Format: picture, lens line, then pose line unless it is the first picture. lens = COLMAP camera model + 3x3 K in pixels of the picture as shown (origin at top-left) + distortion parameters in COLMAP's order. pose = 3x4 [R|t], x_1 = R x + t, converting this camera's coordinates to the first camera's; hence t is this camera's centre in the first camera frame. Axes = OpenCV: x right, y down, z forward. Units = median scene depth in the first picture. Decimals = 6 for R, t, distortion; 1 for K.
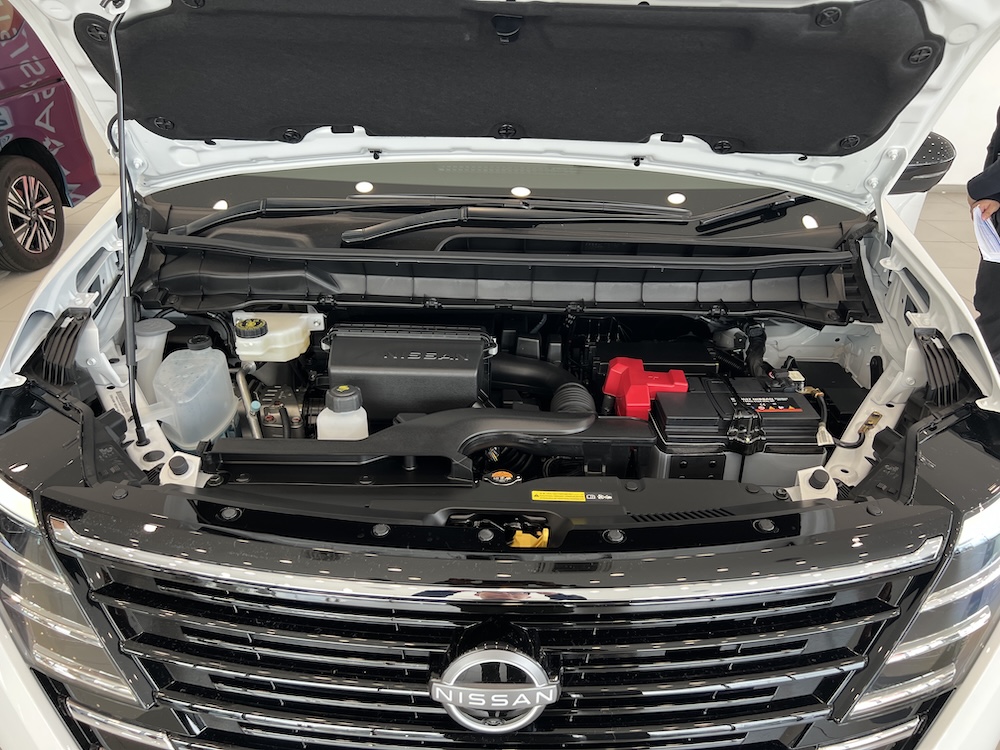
lens RADIAL K [[766.1, 0, 506.3], [0, 766.1, 352.6], [0, 0, 1]] dist [0.067044, -0.061432]
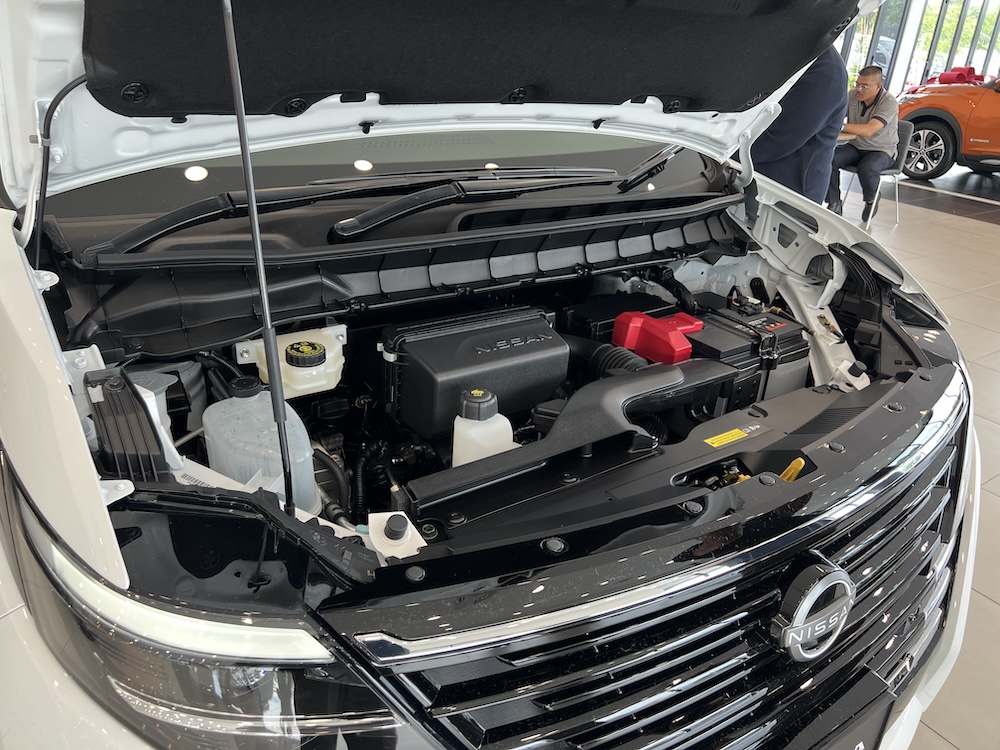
lens RADIAL K [[766.1, 0, 506.3], [0, 766.1, 352.6], [0, 0, 1]] dist [0.067044, -0.061432]
pose [[0.815604, -0.200343, 0.542819, -0.560418], [0.189977, 0.978856, 0.075827, -0.050578], [-0.546533, 0.041278, 0.836419, 0.218362]]
